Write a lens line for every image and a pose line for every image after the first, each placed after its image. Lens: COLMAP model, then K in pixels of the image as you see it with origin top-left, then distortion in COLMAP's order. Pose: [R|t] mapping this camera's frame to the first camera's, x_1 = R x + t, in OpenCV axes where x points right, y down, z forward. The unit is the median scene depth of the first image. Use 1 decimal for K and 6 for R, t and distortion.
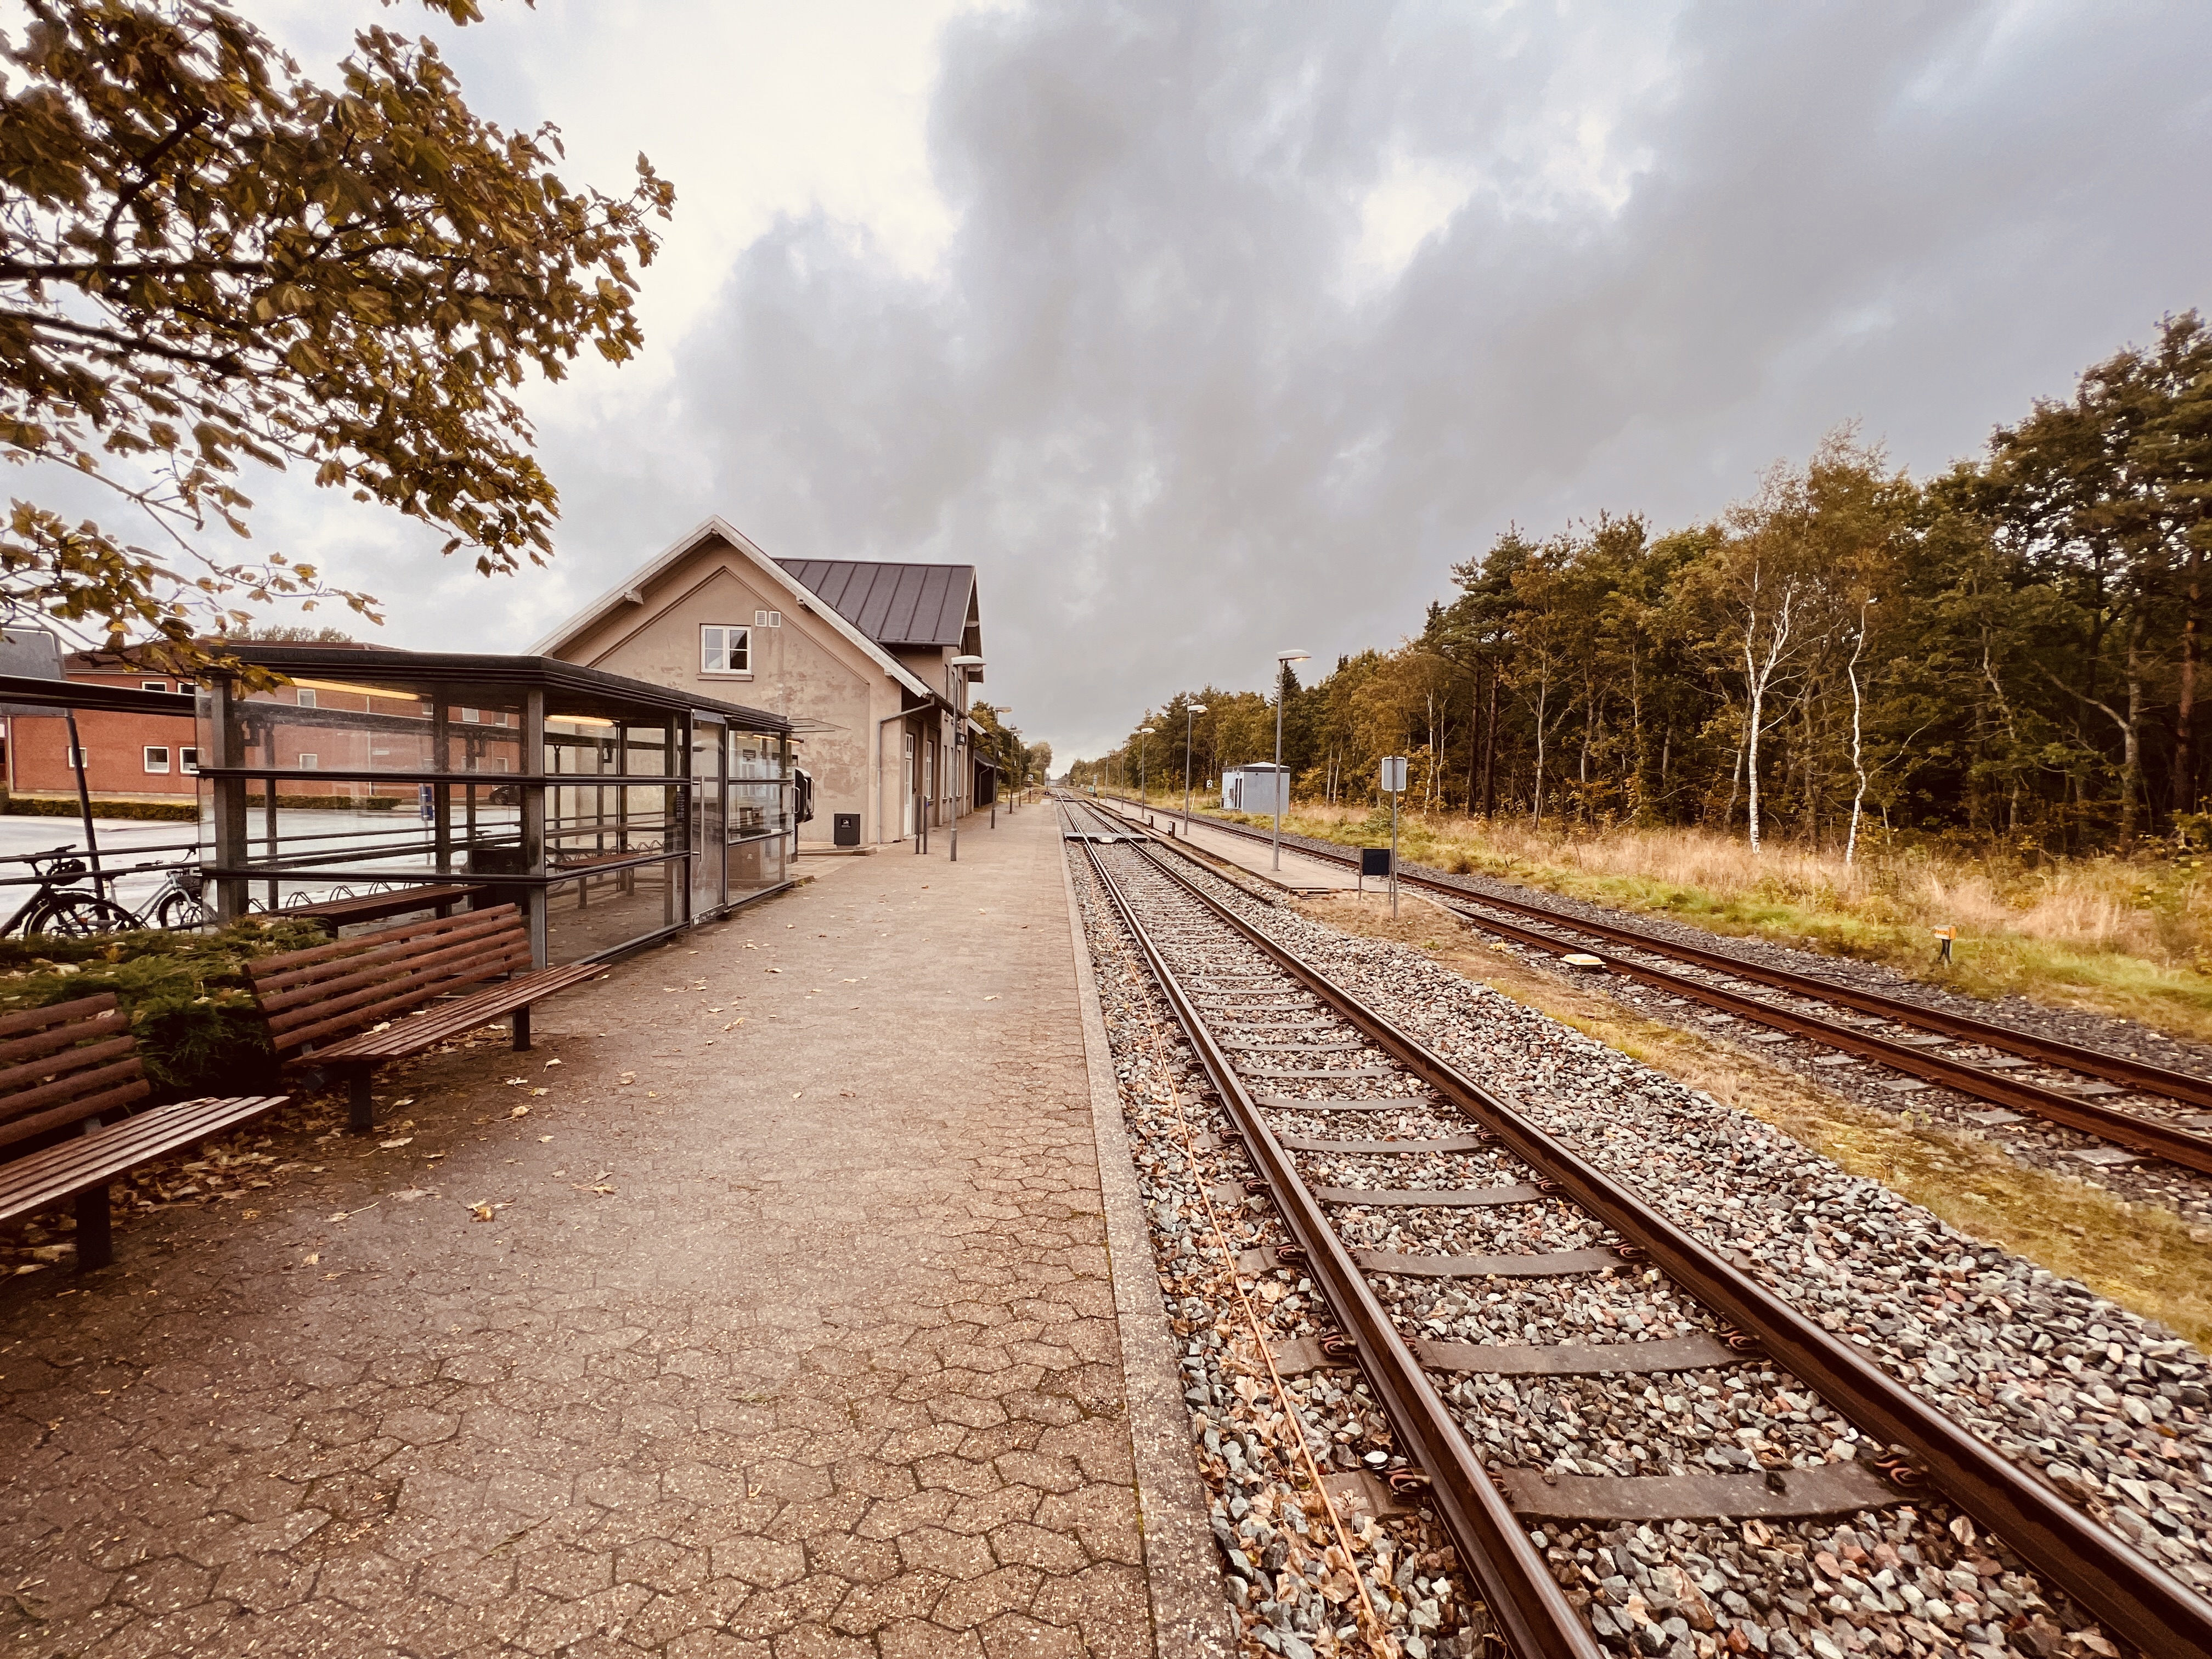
lens RADIAL K [[891.3, 0, 1106.0], [0, 891.3, 829.5], [0, 0, 1]] dist [0.000560, 0.000273]
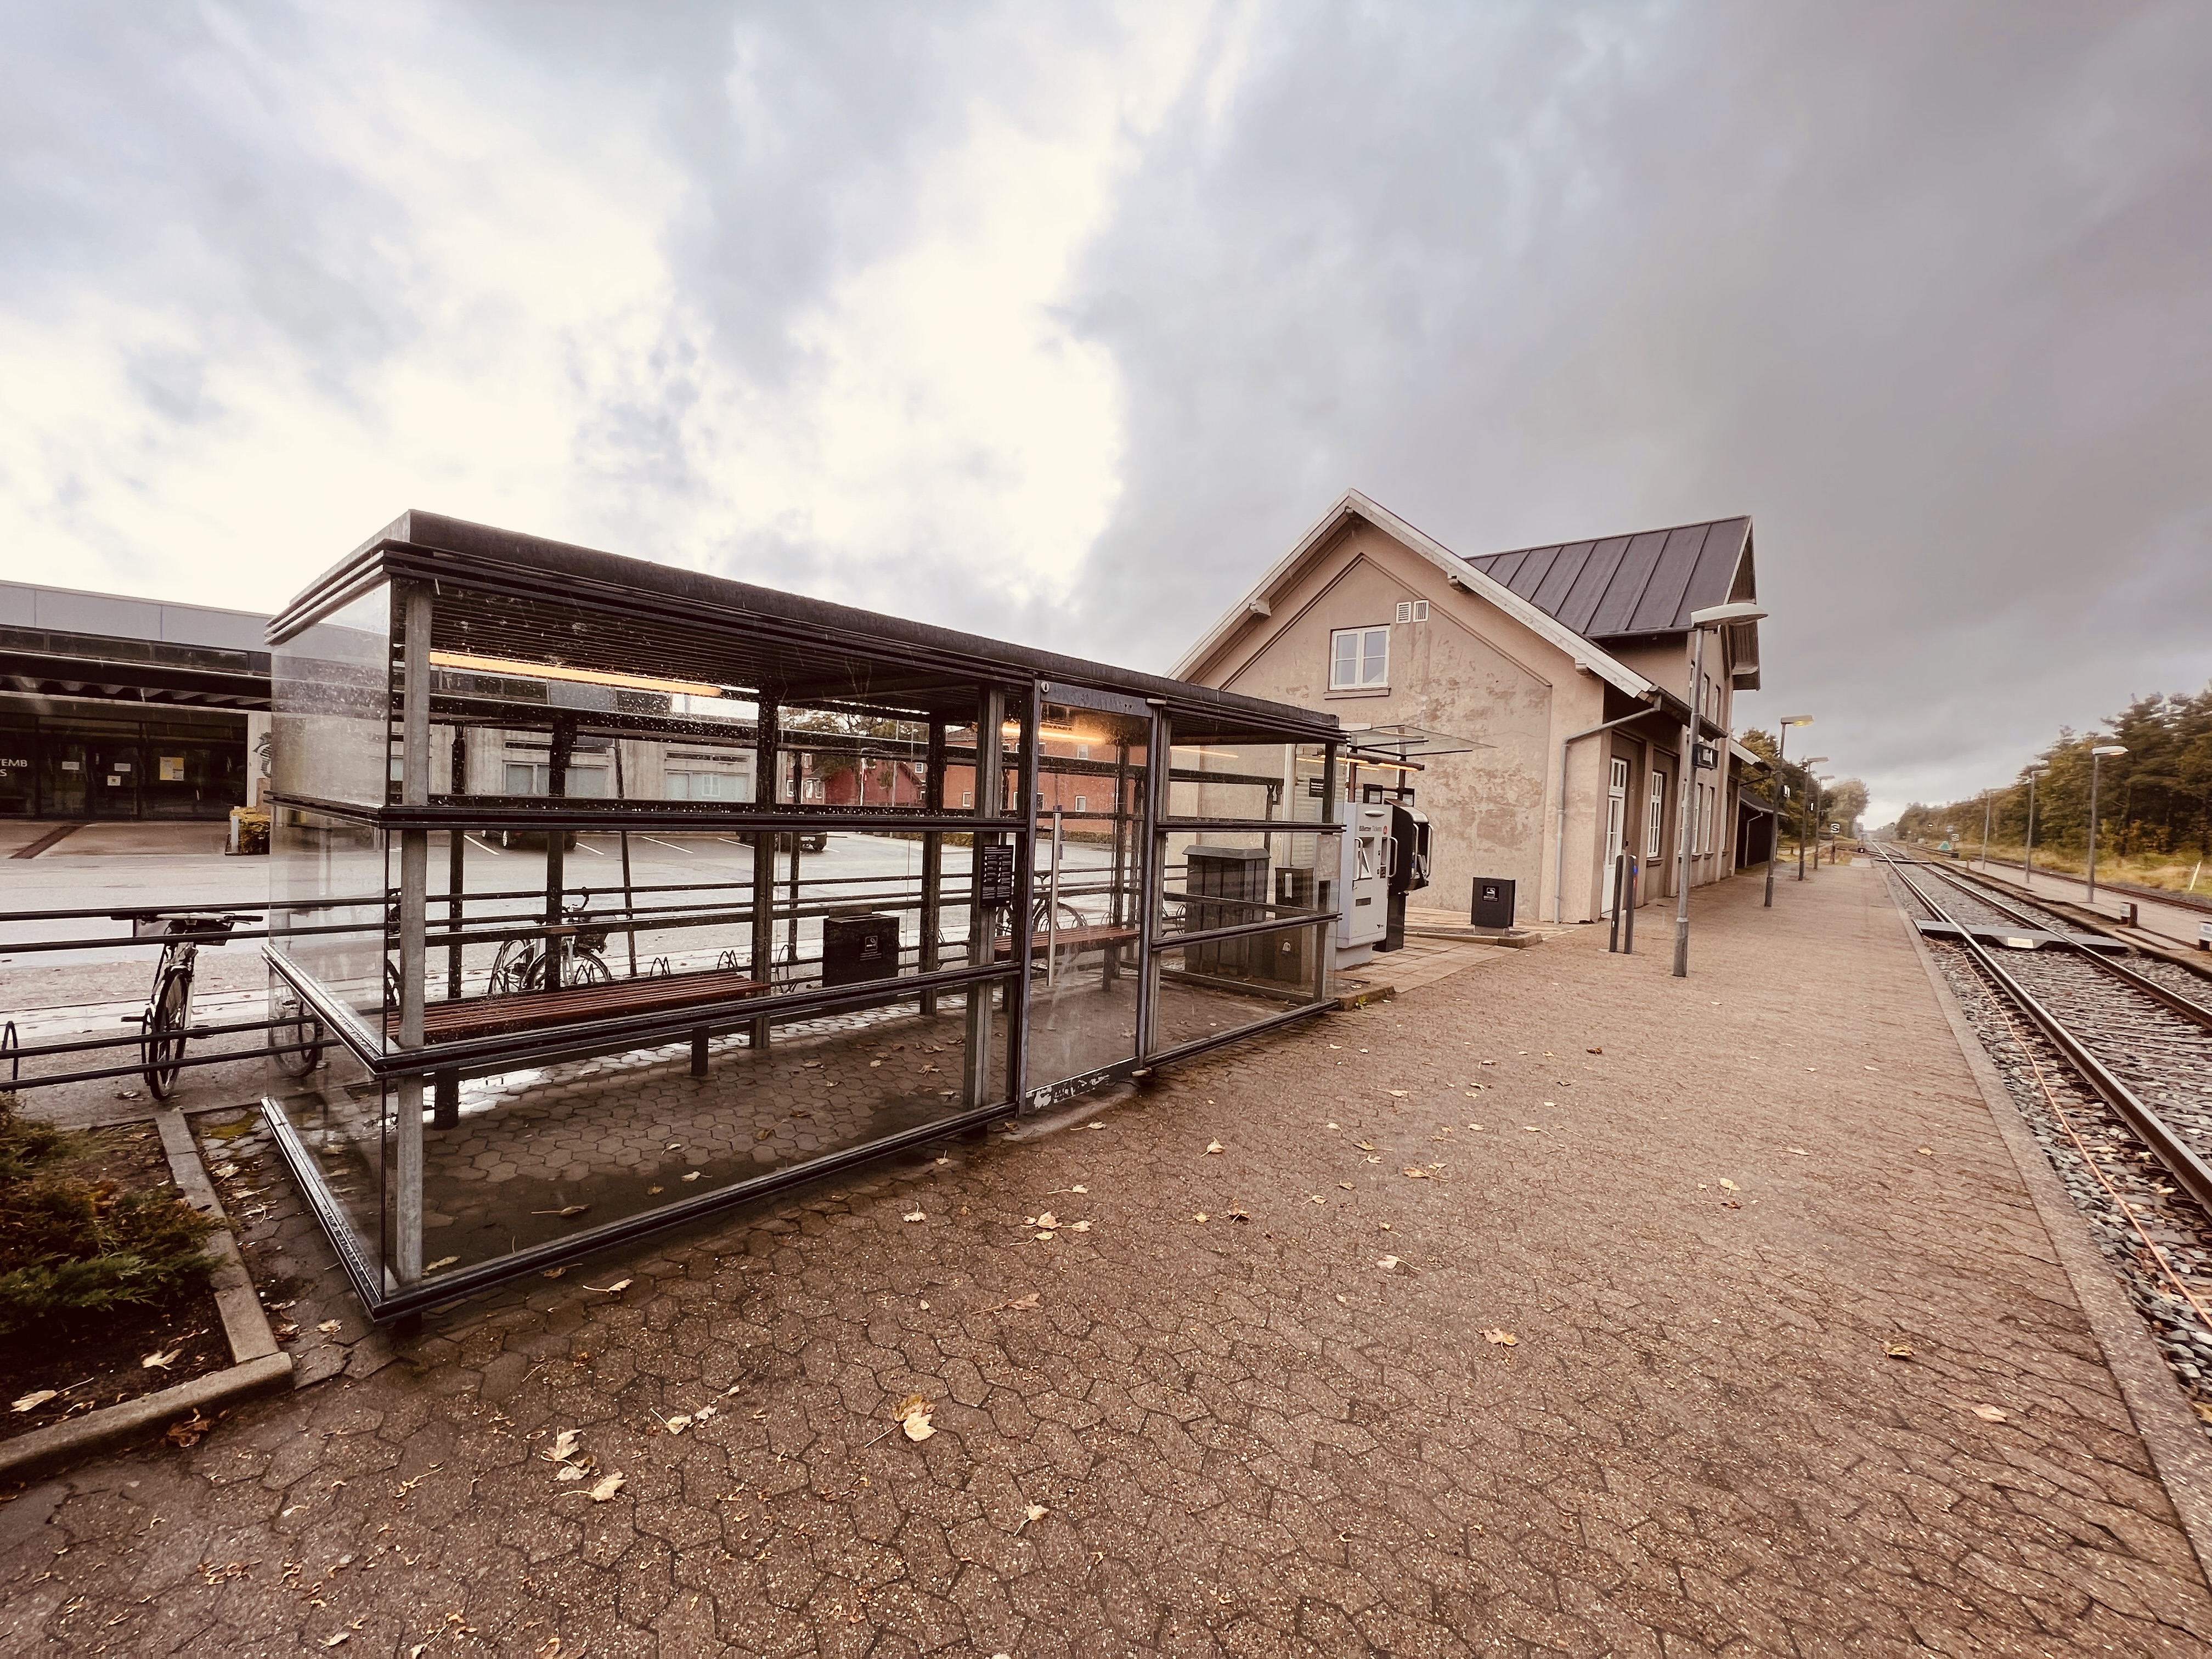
lens RADIAL K [[891.0, 0, 1103.2], [0, 891.0, 834.9], [0, 0, 1]] dist [0.000643, -0.000418]
pose [[0.719559, 0.027602, -0.693882, -0.029117], [-0.057454, 0.998150, -0.019874, -0.012895], [0.692050, 0.054167, 0.719814, 0.213446]]
